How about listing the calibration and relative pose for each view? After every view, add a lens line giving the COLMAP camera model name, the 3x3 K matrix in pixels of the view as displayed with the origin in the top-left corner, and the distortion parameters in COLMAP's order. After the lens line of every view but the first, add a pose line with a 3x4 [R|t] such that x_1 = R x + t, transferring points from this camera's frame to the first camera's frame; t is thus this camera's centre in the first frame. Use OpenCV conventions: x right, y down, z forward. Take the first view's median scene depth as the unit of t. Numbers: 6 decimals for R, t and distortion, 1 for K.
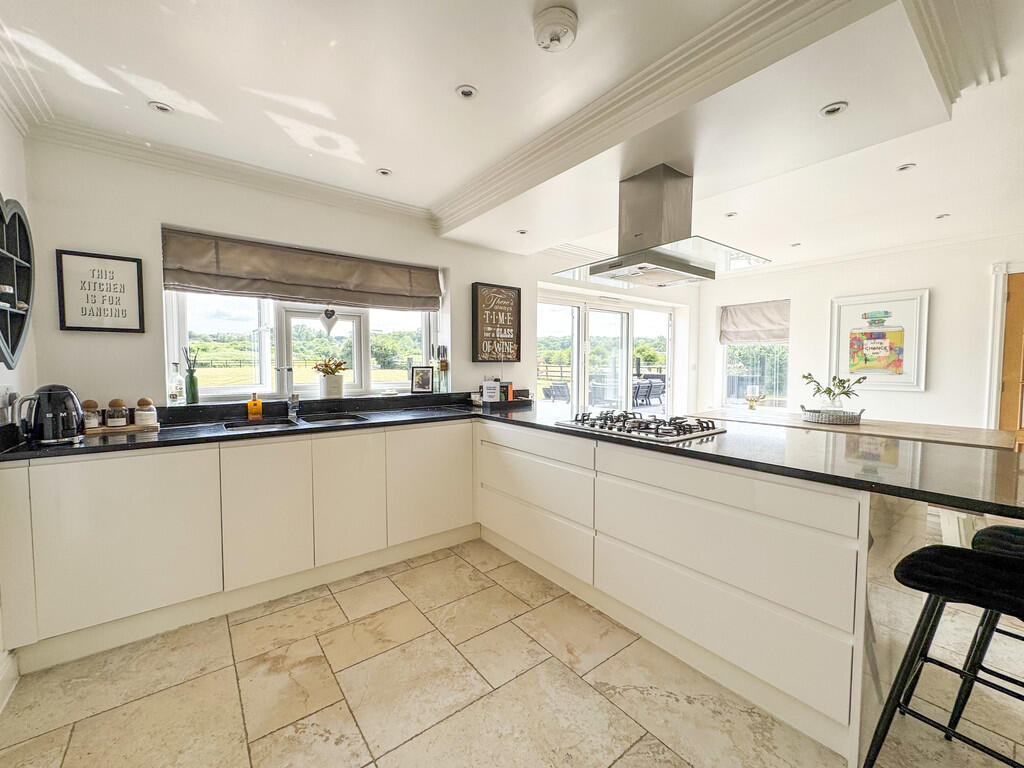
lens RADIAL K [[415.9, 0, 512.0], [0, 415.9, 384.0], [0, 0, 1]] dist [-0.002043, -0.000399]
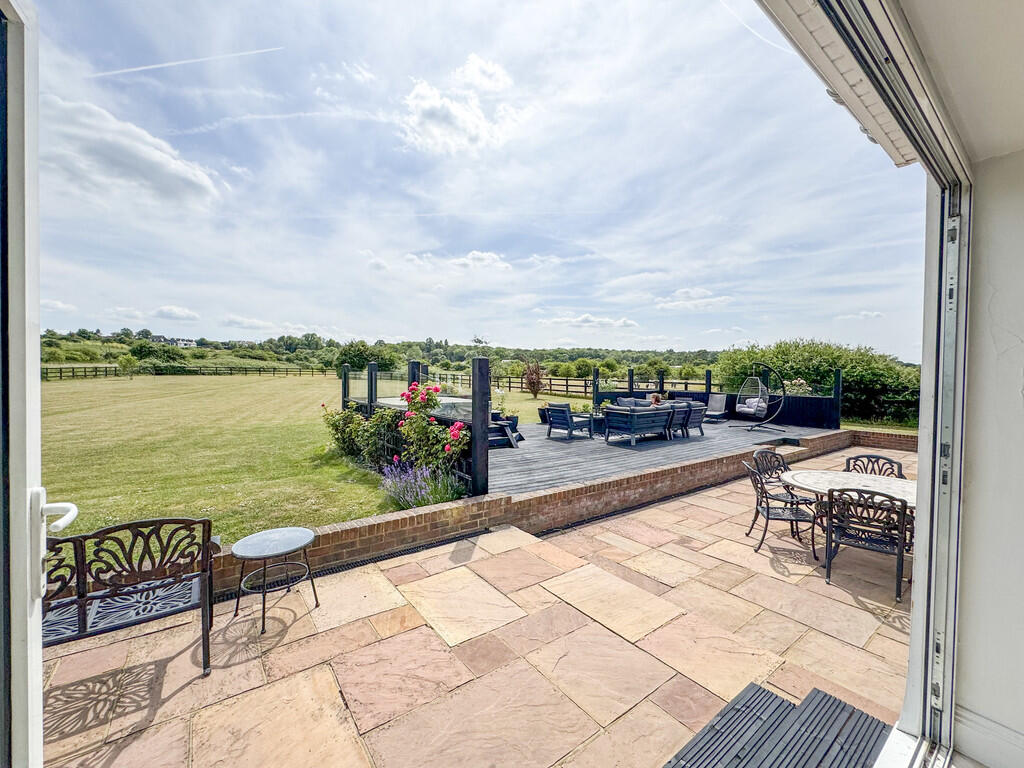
lens RADIAL K [[415.9, 0, 512.0], [0, 415.9, 384.0], [0, 0, 1]] dist [-0.002043, -0.000399]
pose [[0.999687, 0.014785, -0.020204, 0.249289], [-0.015341, 0.999500, -0.027644, -0.082575], [0.019786, 0.027945, 0.999414, 1.494831]]
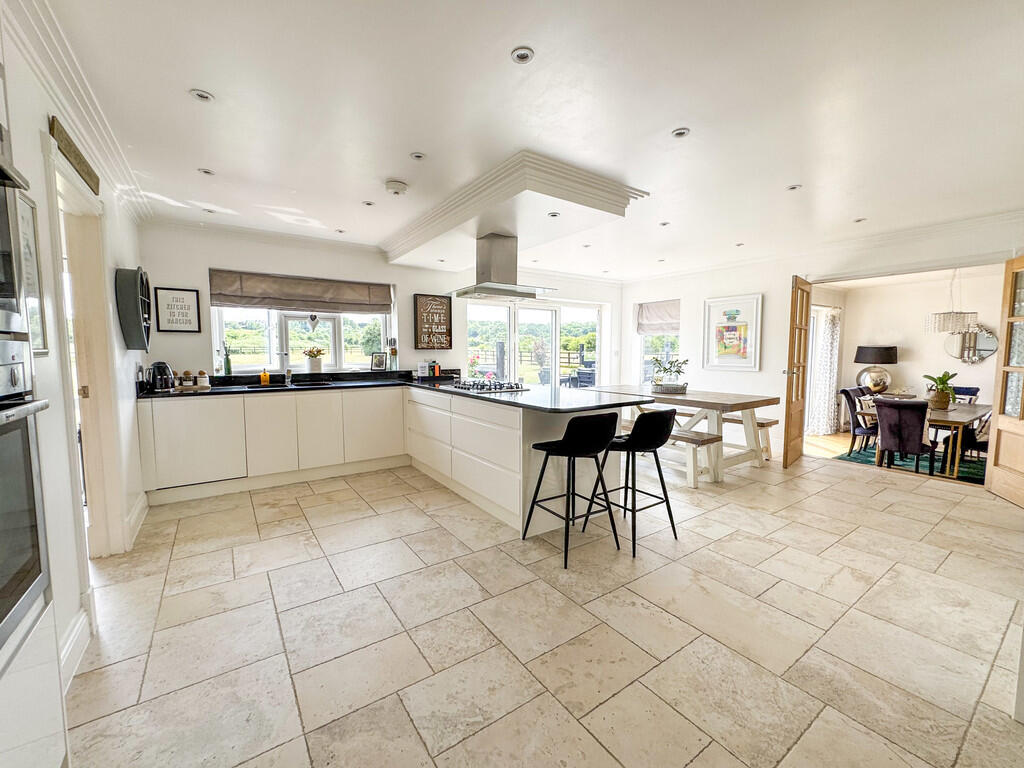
lens RADIAL K [[419.7, 0, 512.0], [0, 419.7, 384.0], [0, 0, 1]] dist [-0.002084, -0.000175]
pose [[0.998573, 0.003878, -0.053272, 0.386963], [-0.002212, 0.999508, 0.031286, 0.025214], [0.053367, -0.031124, 0.998090, -0.524962]]
